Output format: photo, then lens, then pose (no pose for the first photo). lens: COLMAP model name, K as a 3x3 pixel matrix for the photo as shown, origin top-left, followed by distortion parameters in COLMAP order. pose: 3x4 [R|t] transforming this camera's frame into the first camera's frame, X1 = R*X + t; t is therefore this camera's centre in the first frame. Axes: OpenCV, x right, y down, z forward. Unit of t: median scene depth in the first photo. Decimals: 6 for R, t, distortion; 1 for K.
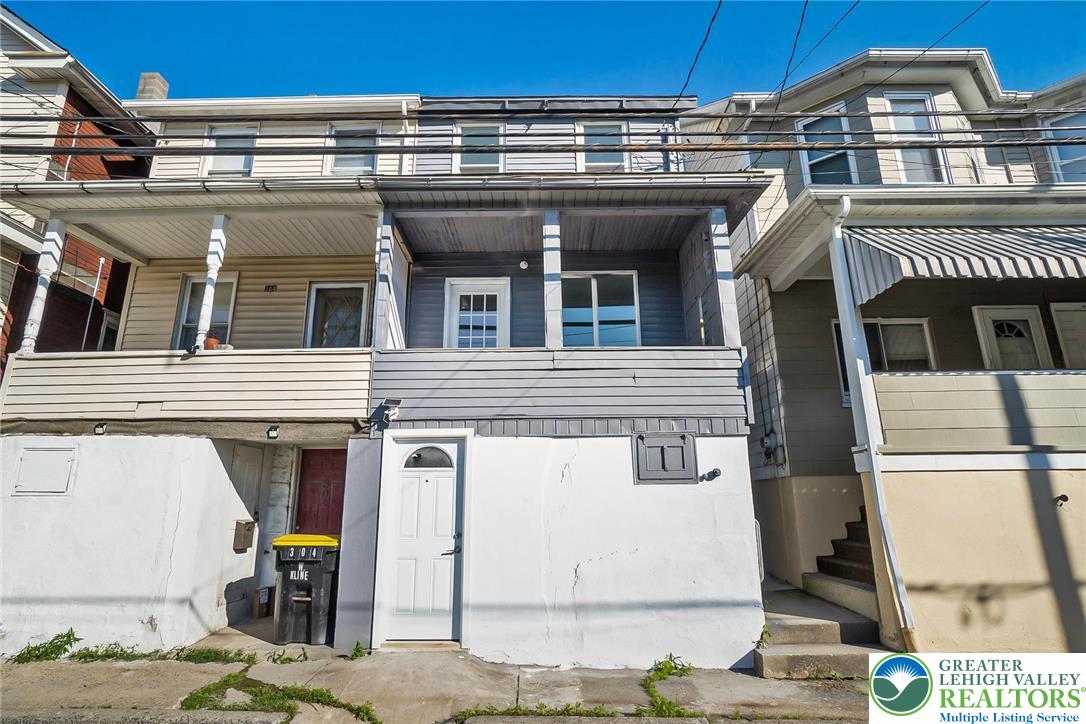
lens RADIAL K [[564.9, 0, 543.0], [0, 564.9, 362.0], [0, 0, 1]] dist [-0.049968, 0.034203]
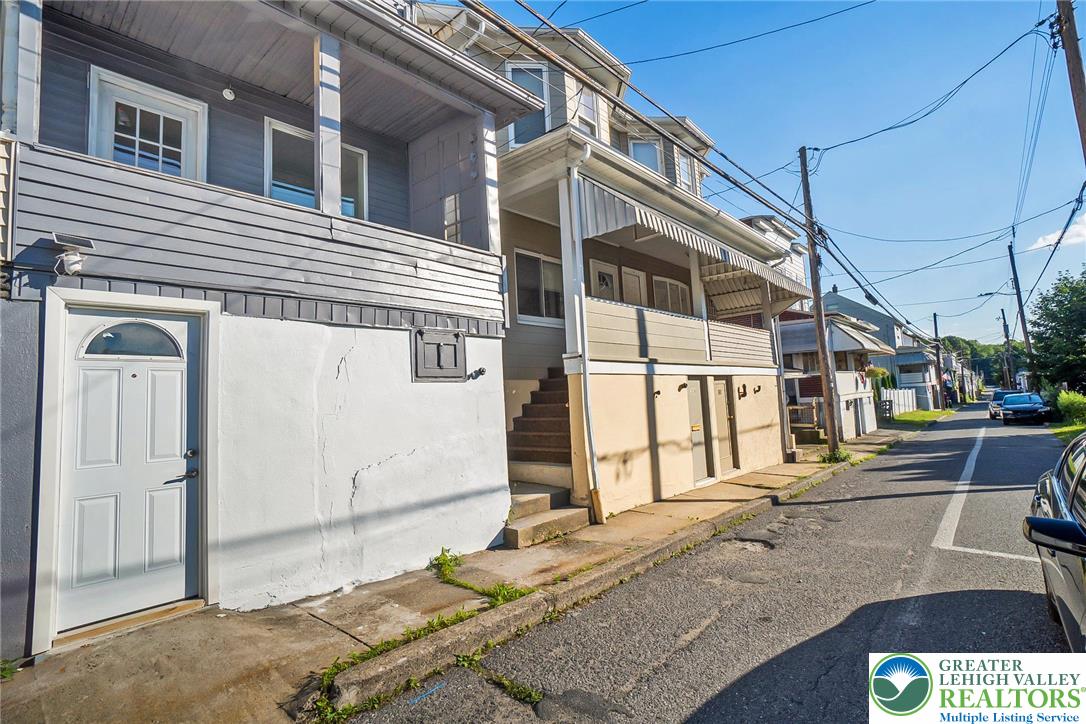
lens RADIAL K [[515.7, 0, 543.0], [0, 515.7, 362.0], [0, 0, 1]] dist [-0.054255, 0.022405]
pose [[0.671966, 0.032640, 0.739863, -0.316194], [-0.139979, 0.986618, 0.083607, 0.082729], [-0.727233, -0.159747, 0.667543, 0.279814]]
